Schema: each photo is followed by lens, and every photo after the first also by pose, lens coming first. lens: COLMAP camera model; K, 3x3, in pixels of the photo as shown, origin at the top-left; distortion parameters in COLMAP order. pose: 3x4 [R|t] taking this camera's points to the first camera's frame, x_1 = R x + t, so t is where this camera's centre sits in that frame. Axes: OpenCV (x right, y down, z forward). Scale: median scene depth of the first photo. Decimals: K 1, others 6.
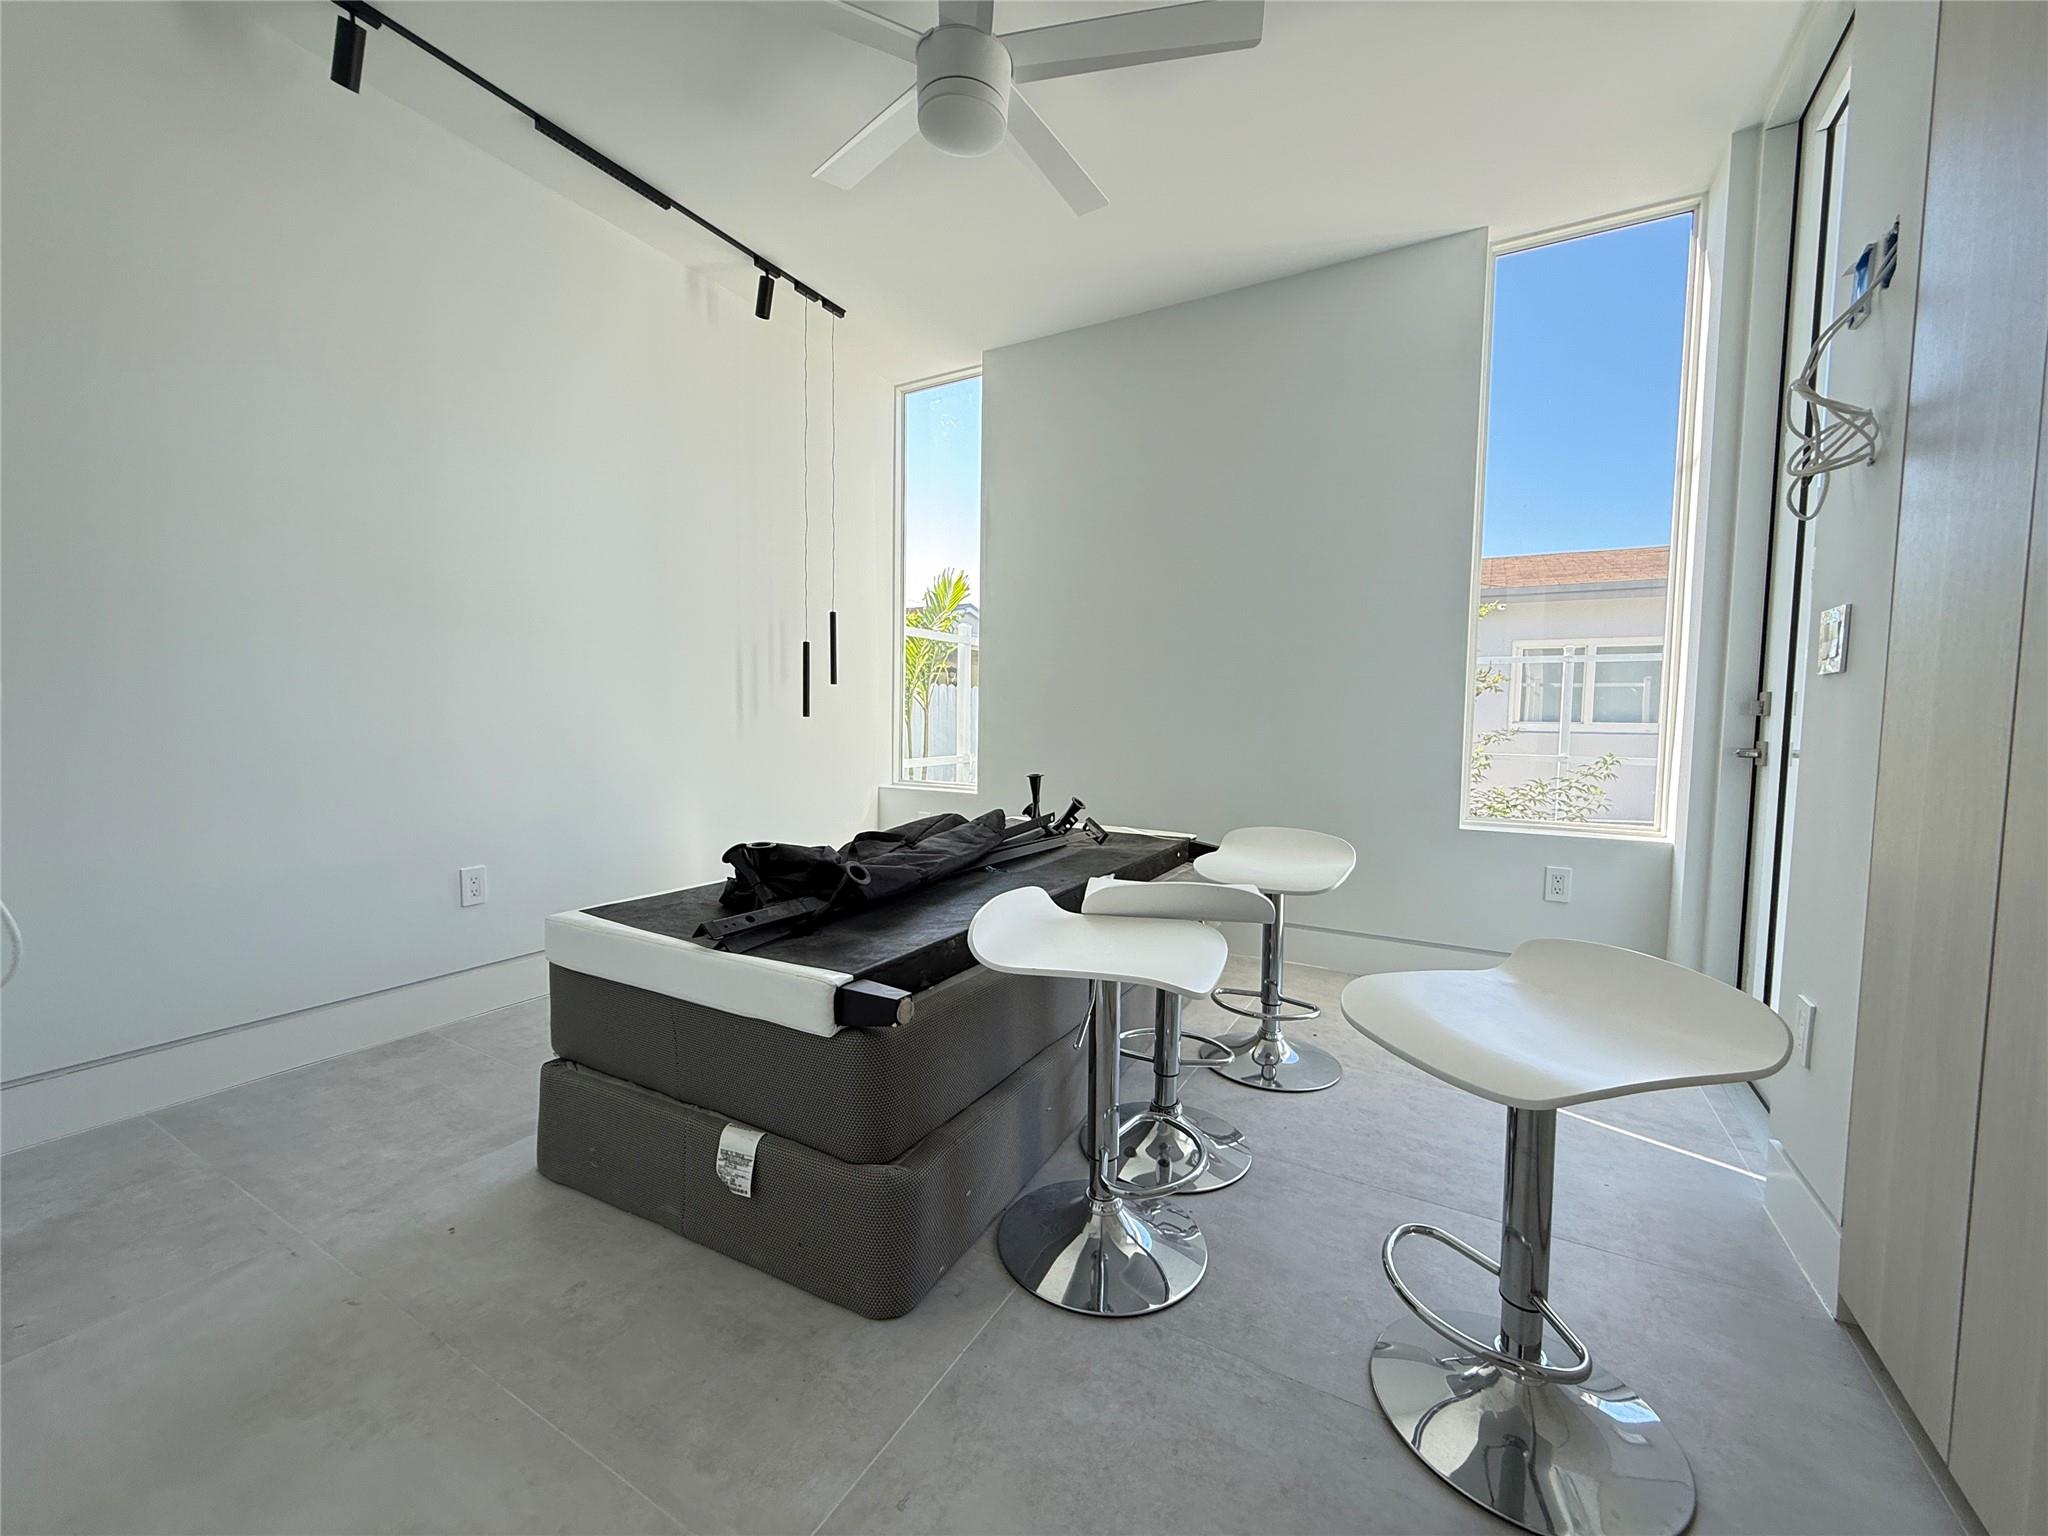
lens RADIAL K [[813.9, 0, 1019.1], [0, 813.9, 761.9], [0, 0, 1]] dist [0.001670, 0.000141]
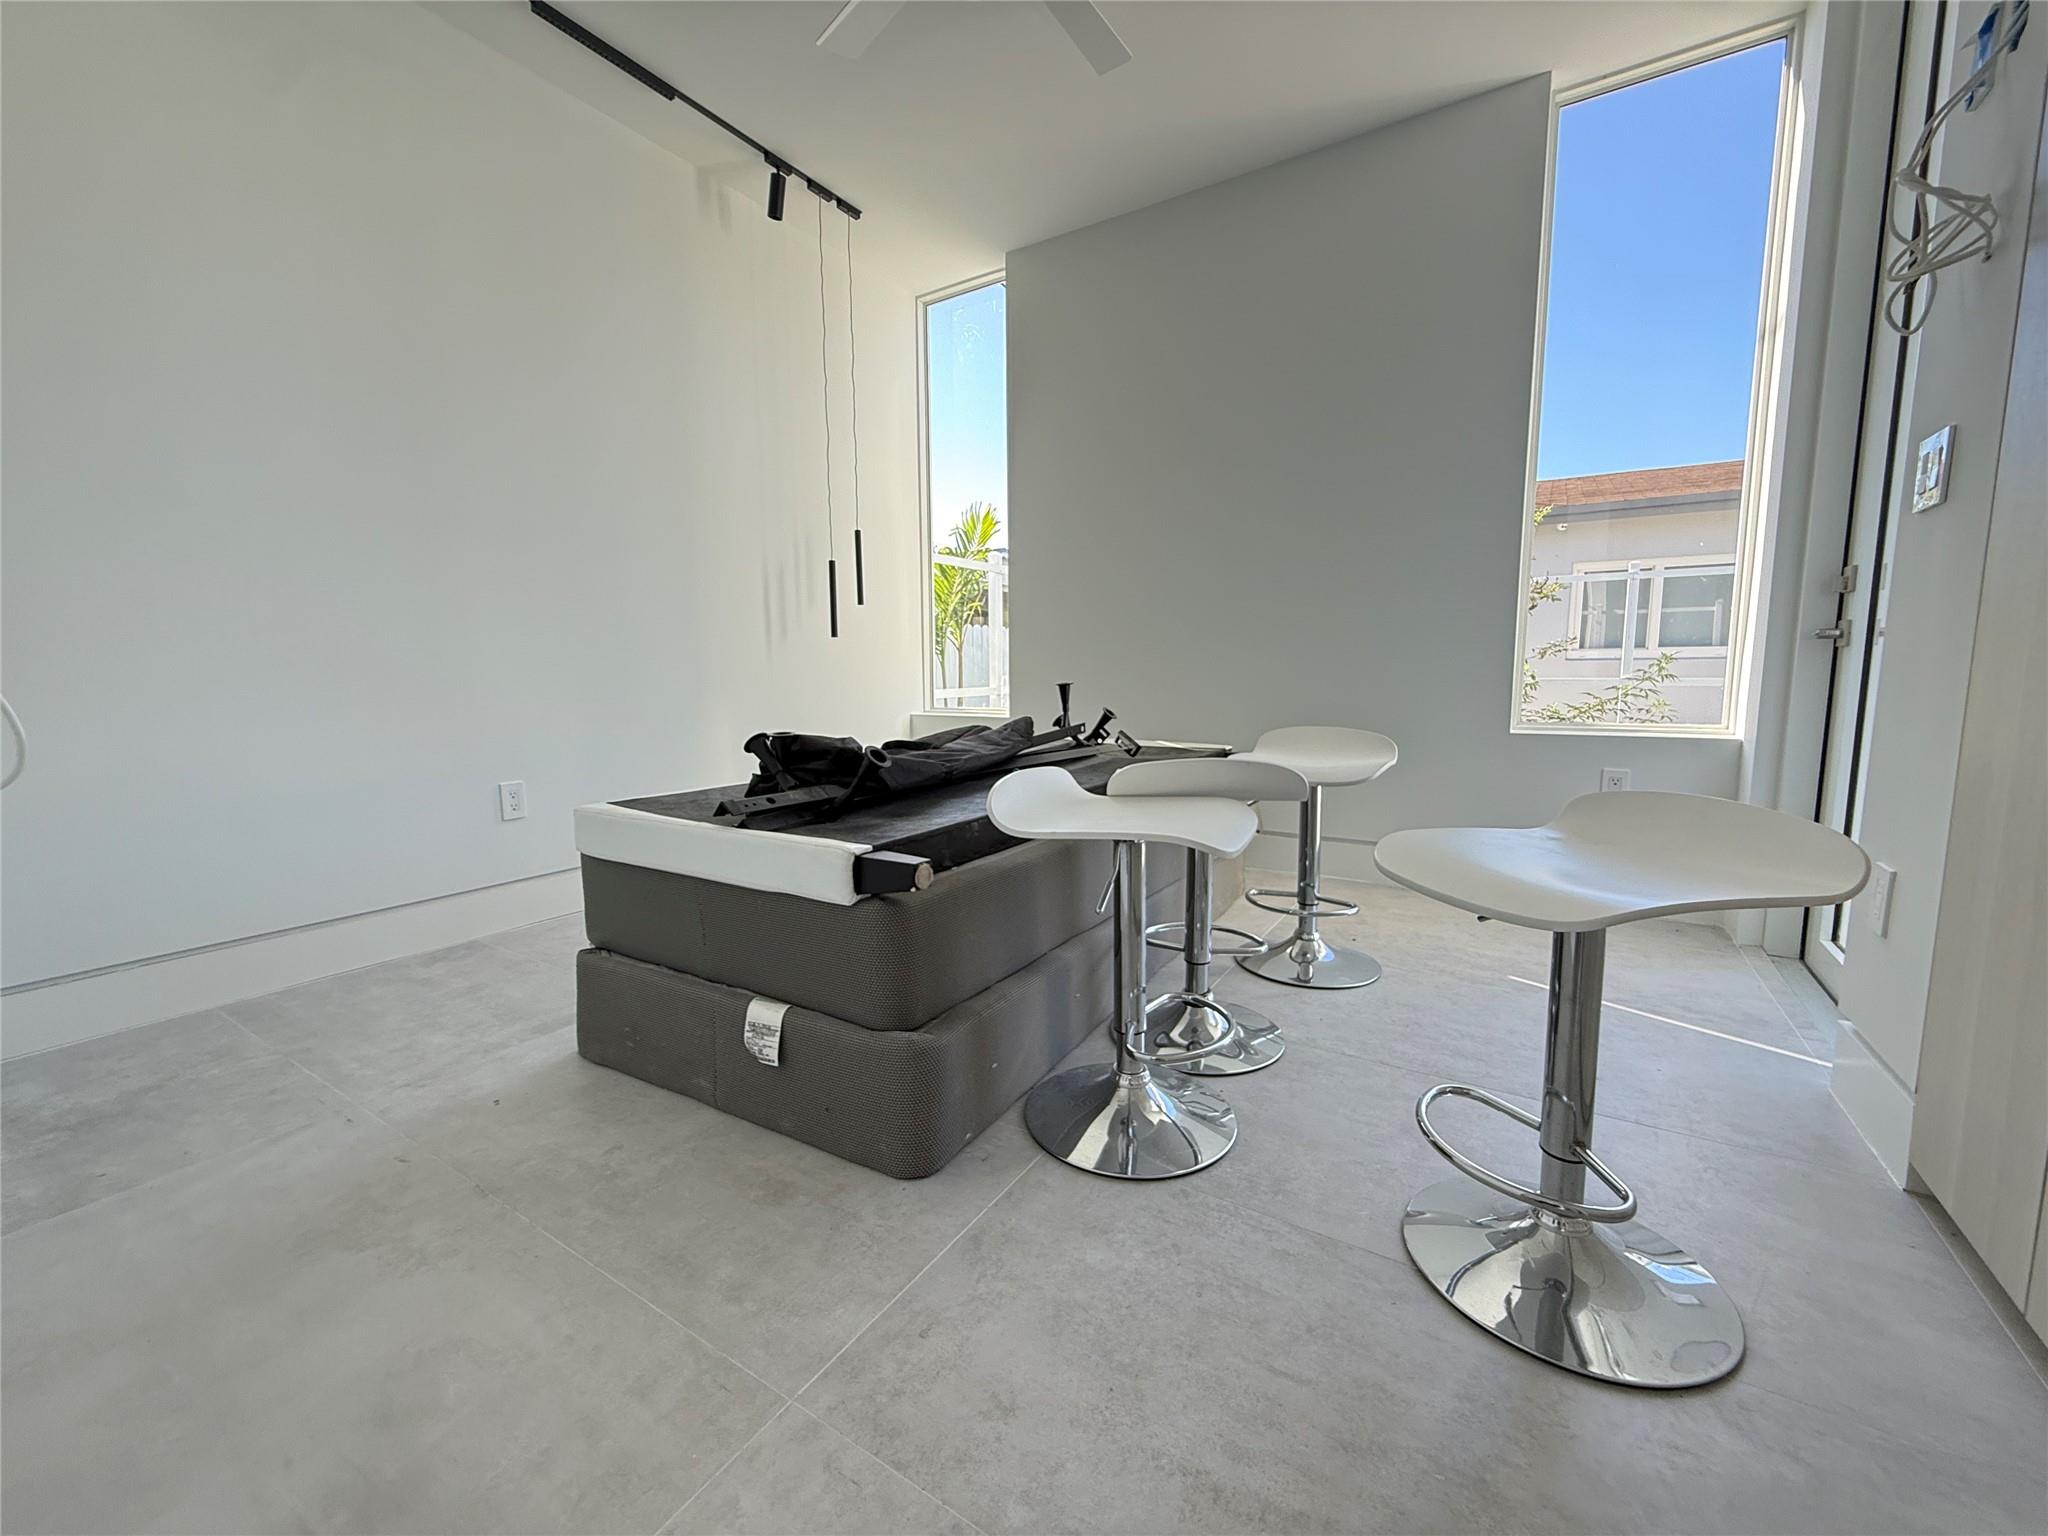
lens RADIAL K [[816.0, 0, 1019.0], [0, 816.0, 761.4], [0, 0, 1]] dist [0.002458, -0.000310]
pose [[0.998639, -0.016270, -0.049562, 0.022113], [0.019000, 0.998299, 0.055121, 0.096280], [0.048581, -0.055988, 0.997249, 0.023640]]
